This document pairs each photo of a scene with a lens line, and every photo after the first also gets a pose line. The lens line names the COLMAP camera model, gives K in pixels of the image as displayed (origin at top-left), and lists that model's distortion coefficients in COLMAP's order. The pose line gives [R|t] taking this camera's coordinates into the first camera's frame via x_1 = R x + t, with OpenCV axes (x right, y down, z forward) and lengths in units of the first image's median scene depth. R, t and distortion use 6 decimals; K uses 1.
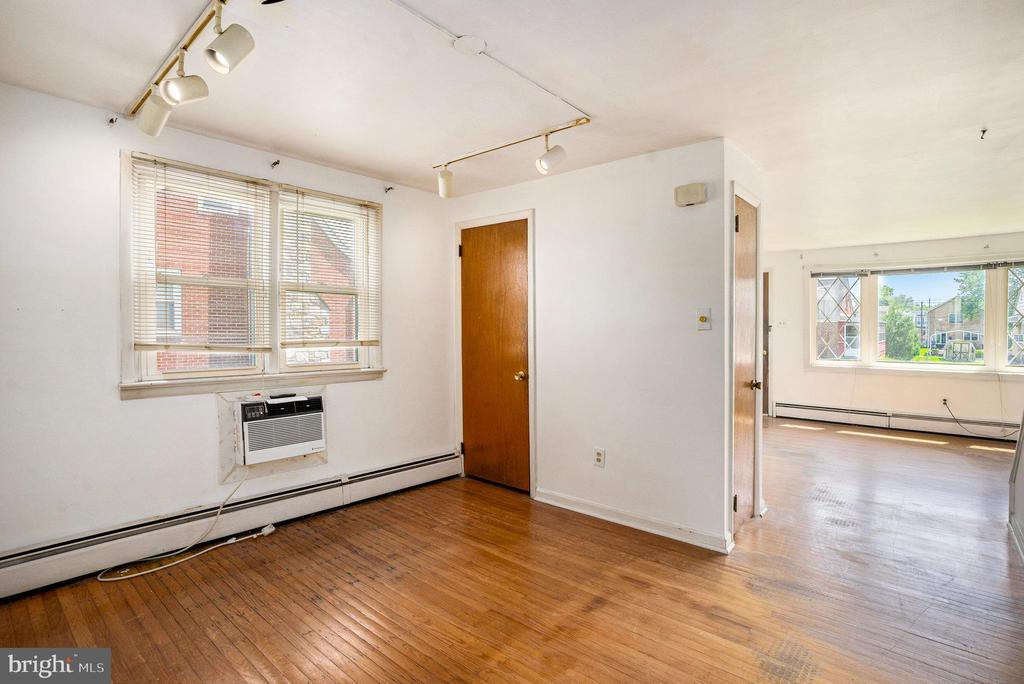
lens RADIAL K [[507.6, 0, 512.0], [0, 507.6, 342.0], [0, 0, 1]] dist [-0.072173, 0.038990]
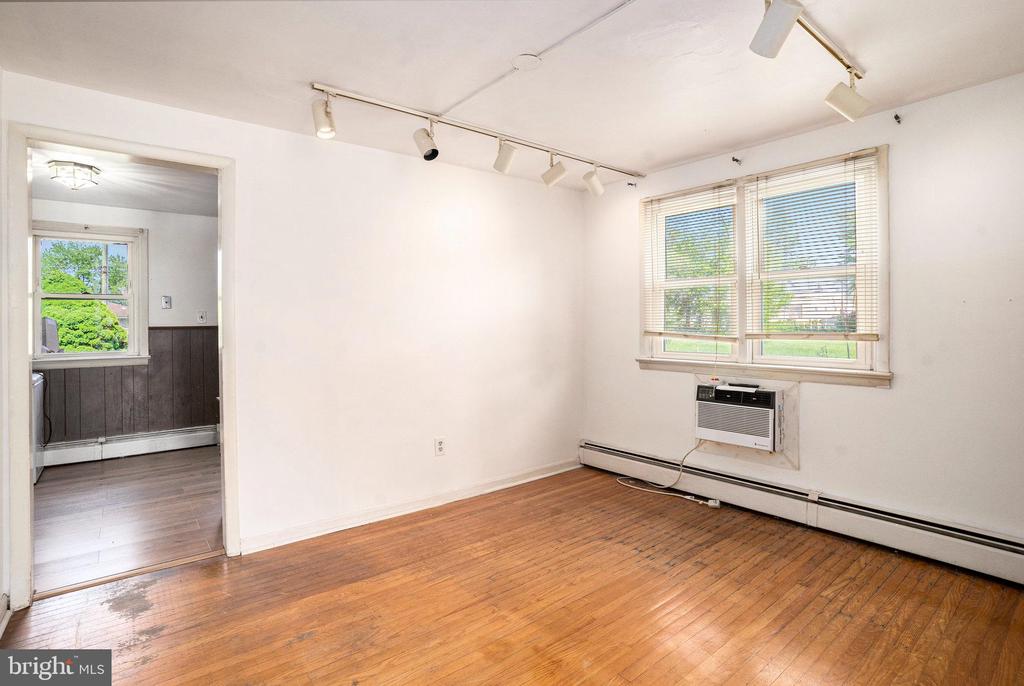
lens RADIAL K [[507.6, 0, 512.0], [0, 507.6, 343.0], [0, 0, 1]] dist [-0.072173, 0.038990]
pose [[-0.150573, 0.033853, -0.988019, 0.659807], [-0.016994, 0.999177, 0.036826, -0.008389], [0.988453, 0.022336, -0.149874, 0.726355]]
